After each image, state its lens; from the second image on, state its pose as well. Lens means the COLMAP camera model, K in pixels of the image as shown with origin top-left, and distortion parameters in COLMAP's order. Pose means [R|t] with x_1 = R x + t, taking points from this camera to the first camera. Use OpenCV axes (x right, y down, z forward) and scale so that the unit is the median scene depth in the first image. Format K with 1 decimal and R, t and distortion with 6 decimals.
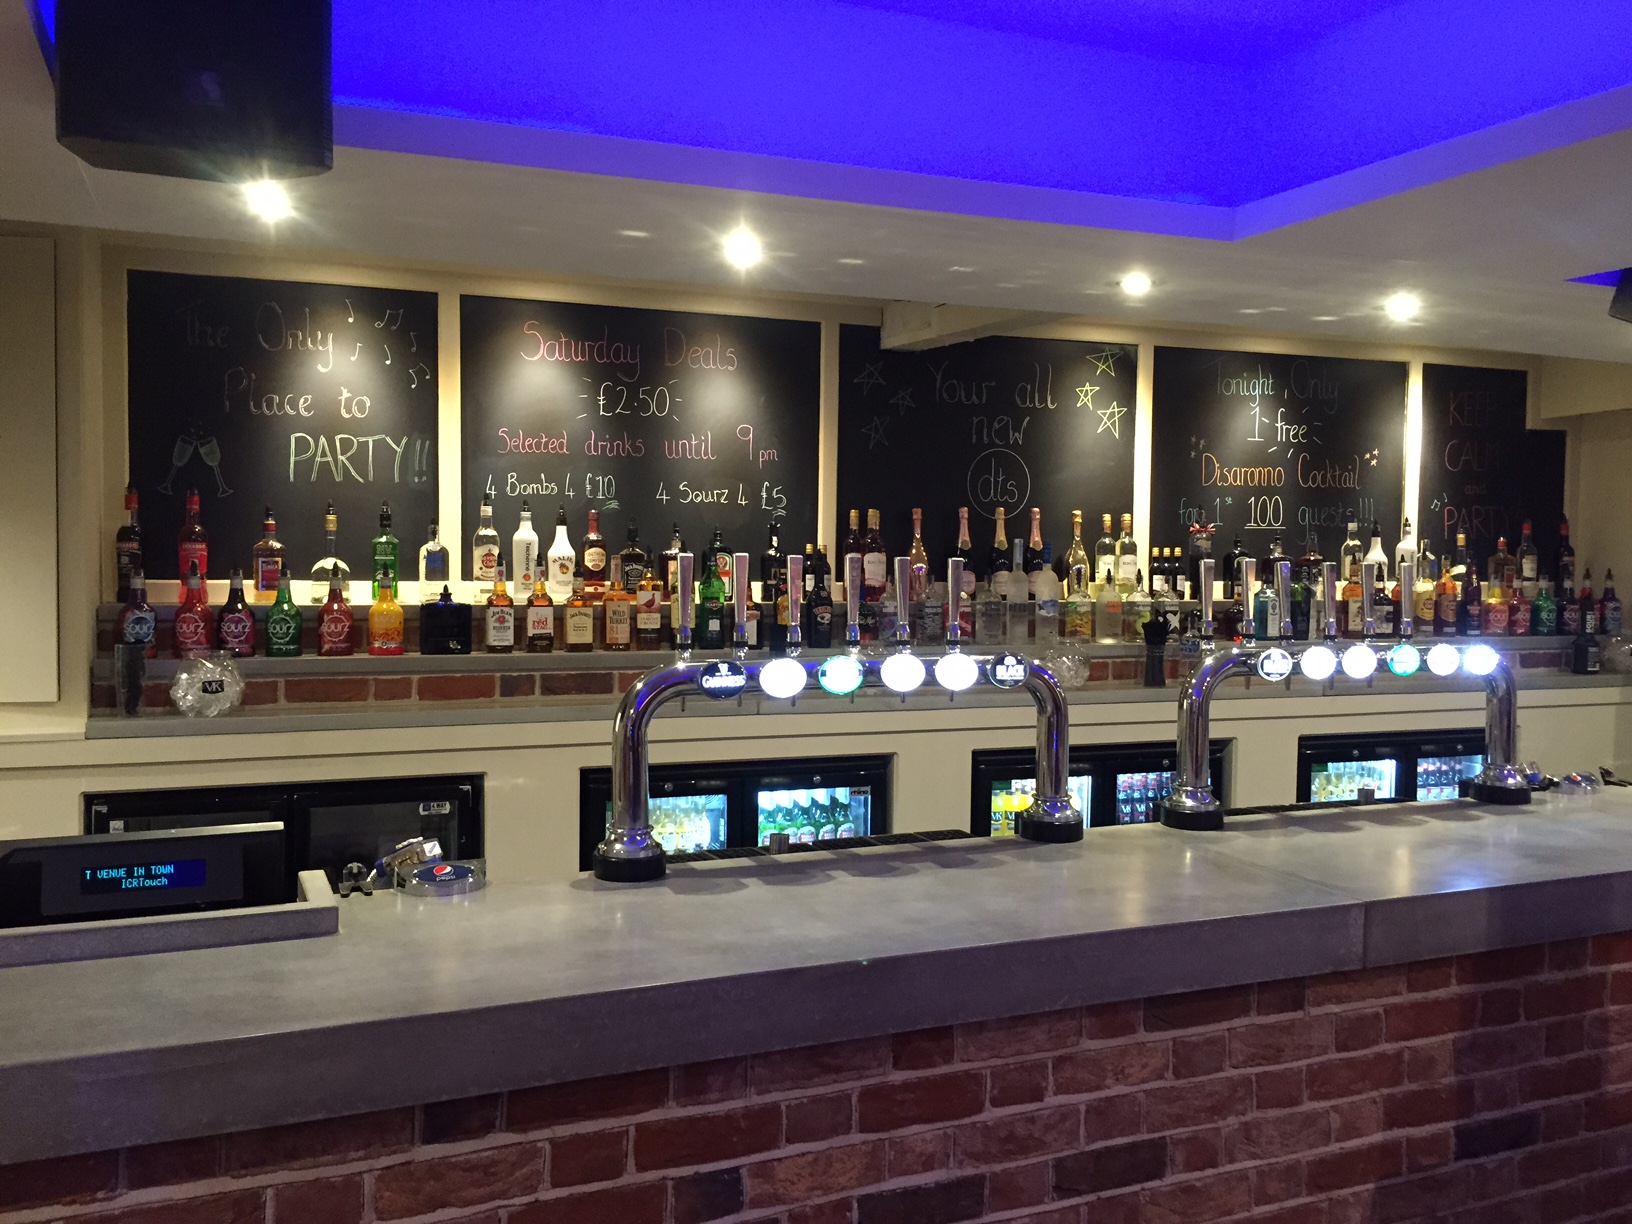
lens RADIAL K [[1397.3, 0, 810.1], [0, 1397.3, 608.4], [0, 0, 1]] dist [0.090428, -0.132604]
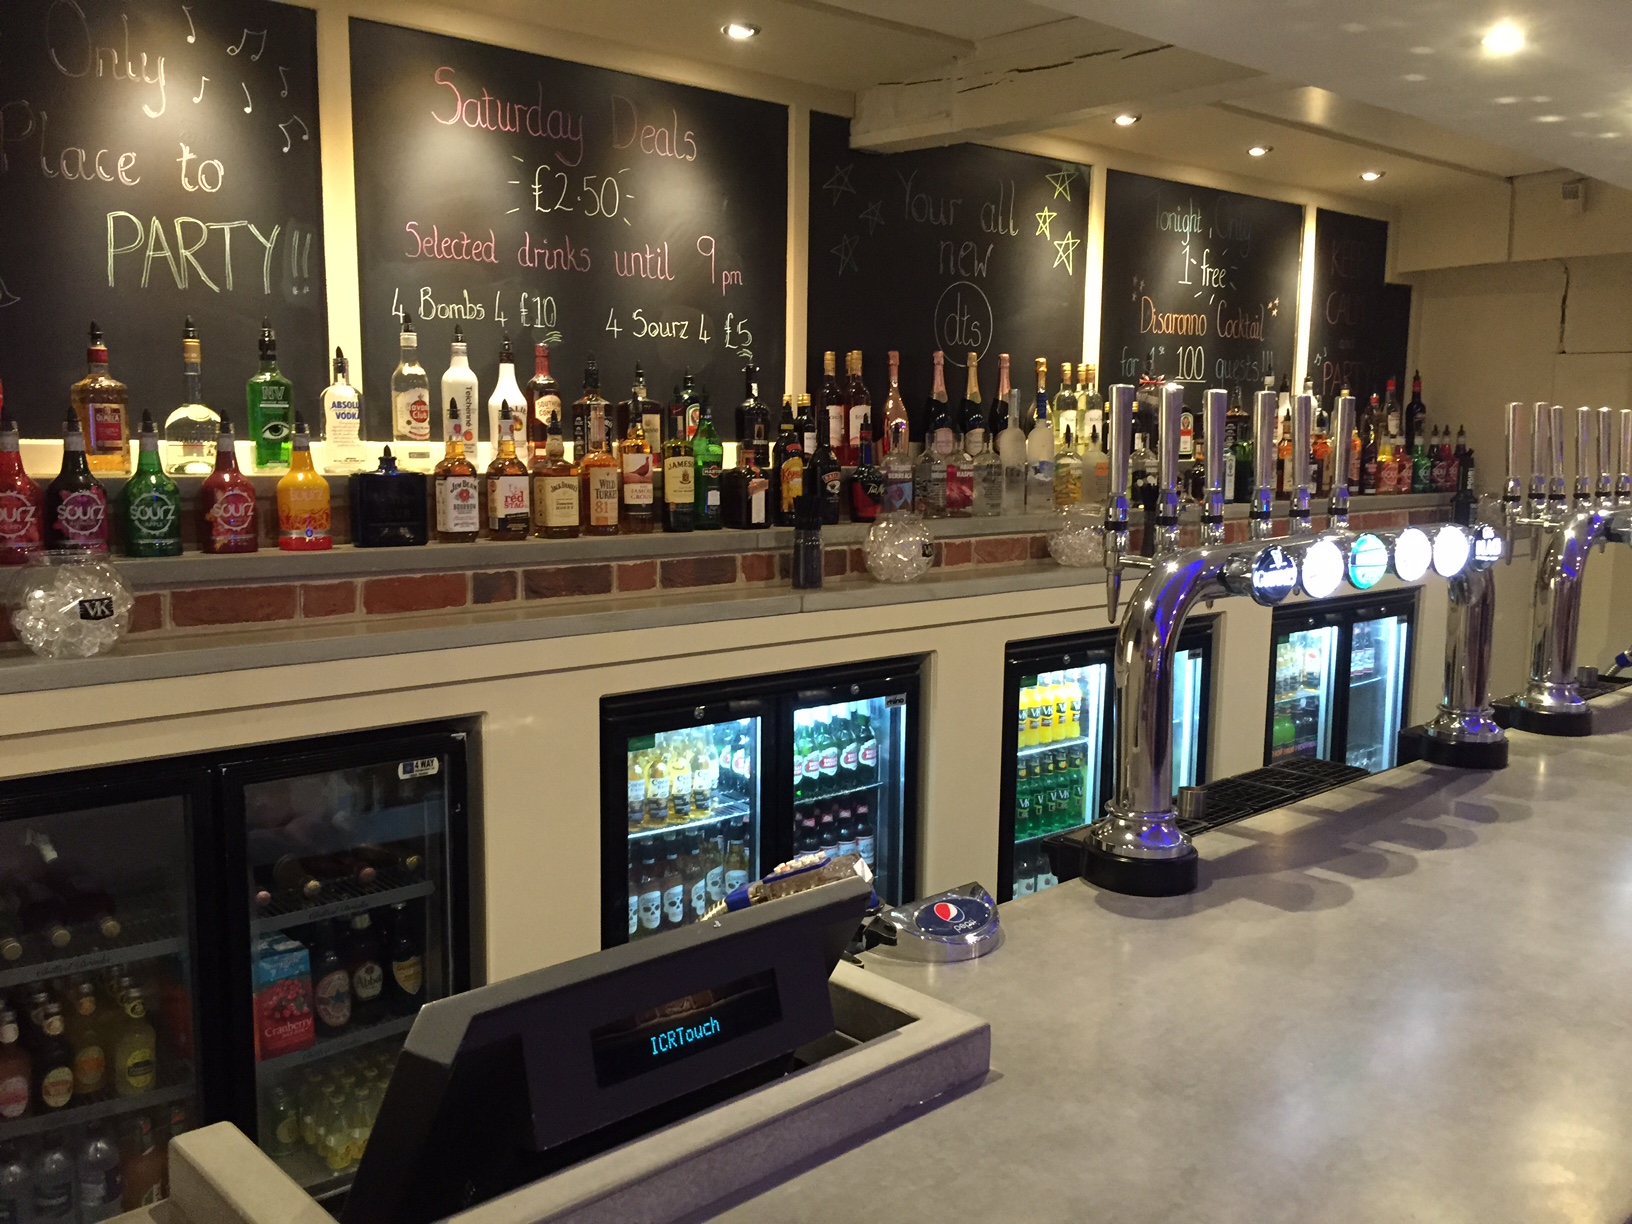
lens RADIAL K [[1397.3, 0, 810.1], [0, 1397.3, 608.4], [0, 0, 1]] dist [0.090428, -0.132604]
pose [[0.943574, -0.044035, 0.328222, -0.271992], [0.013761, 0.995478, 0.093995, 0.000716], [-0.330877, -0.084174, 0.939912, 0.255096]]
